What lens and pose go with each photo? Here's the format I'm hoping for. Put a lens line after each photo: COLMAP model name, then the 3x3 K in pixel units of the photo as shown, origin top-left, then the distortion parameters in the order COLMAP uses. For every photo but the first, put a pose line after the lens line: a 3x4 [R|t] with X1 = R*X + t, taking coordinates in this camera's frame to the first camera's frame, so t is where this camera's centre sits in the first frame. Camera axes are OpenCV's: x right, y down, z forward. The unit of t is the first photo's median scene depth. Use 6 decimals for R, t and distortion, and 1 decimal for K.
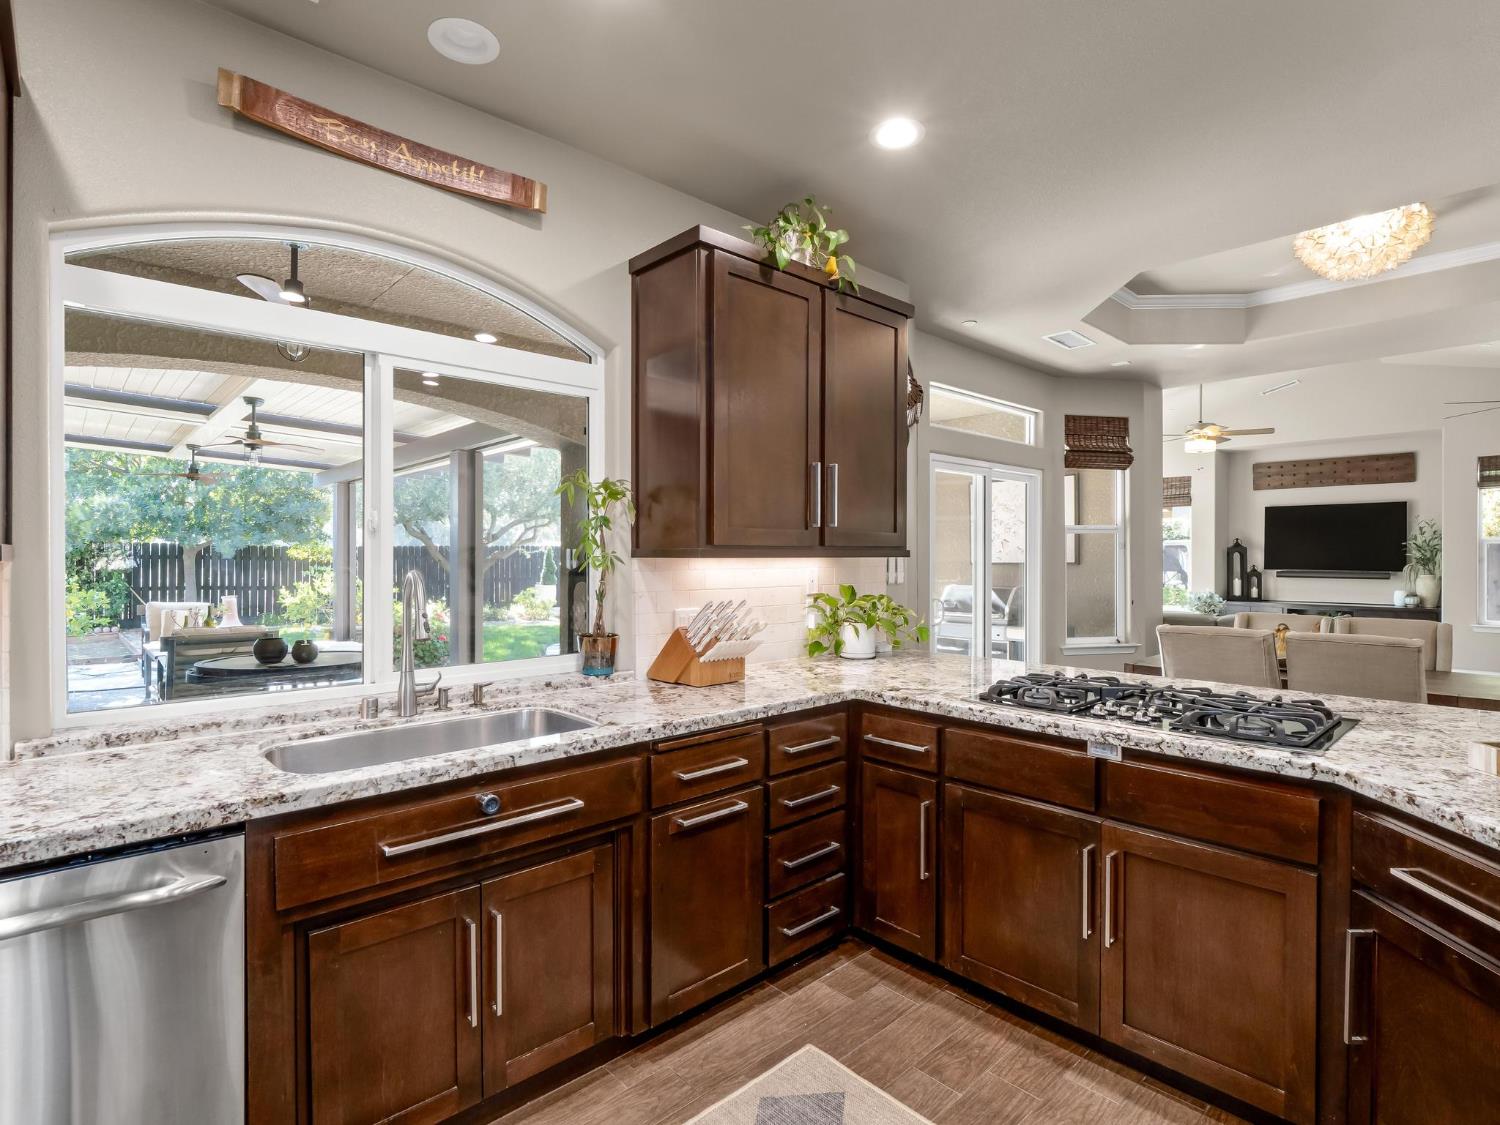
lens RADIAL K [[734.1, 0, 749.9], [0, 734.1, 556.4], [0, 0, 1]] dist [-0.014258, -0.000641]
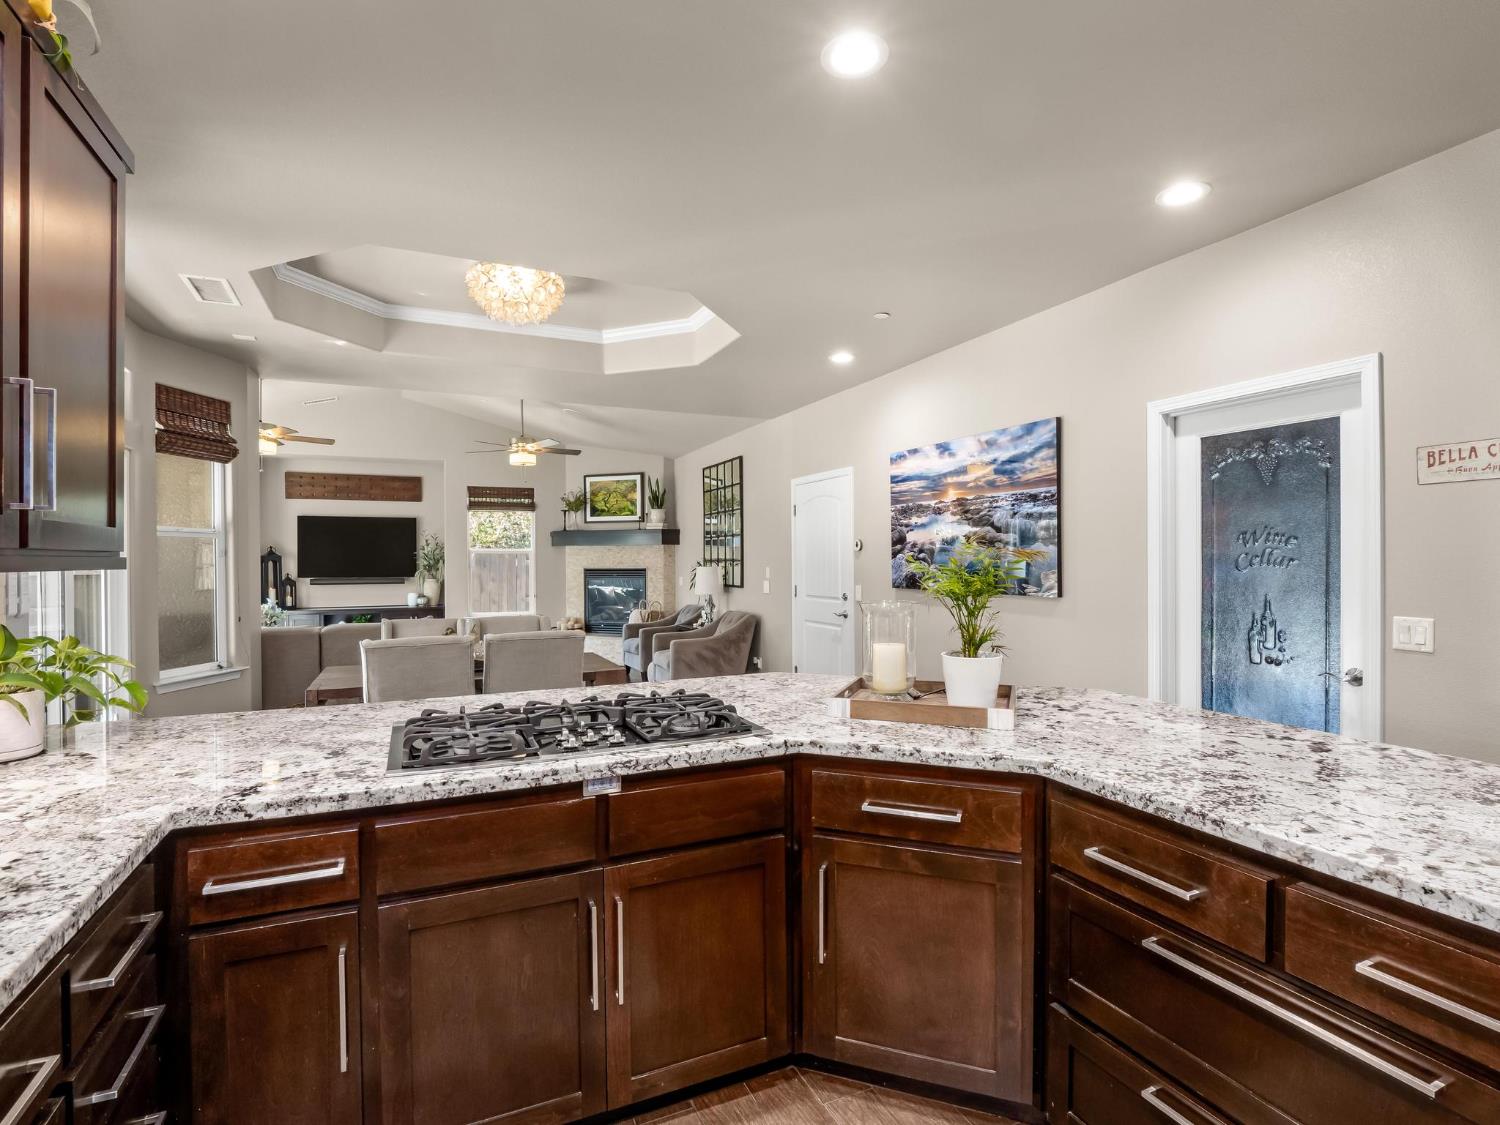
lens RADIAL K [[734.1, 0, 747.2], [0, 734.1, 564.2], [0, 0, 1]] dist [-0.014258, -0.000641]
pose [[0.334328, -0.006647, 0.942433, -0.080762], [0.007582, 0.999962, 0.004363, -0.000920], [-0.942426, 0.005687, 0.334365, 0.151919]]
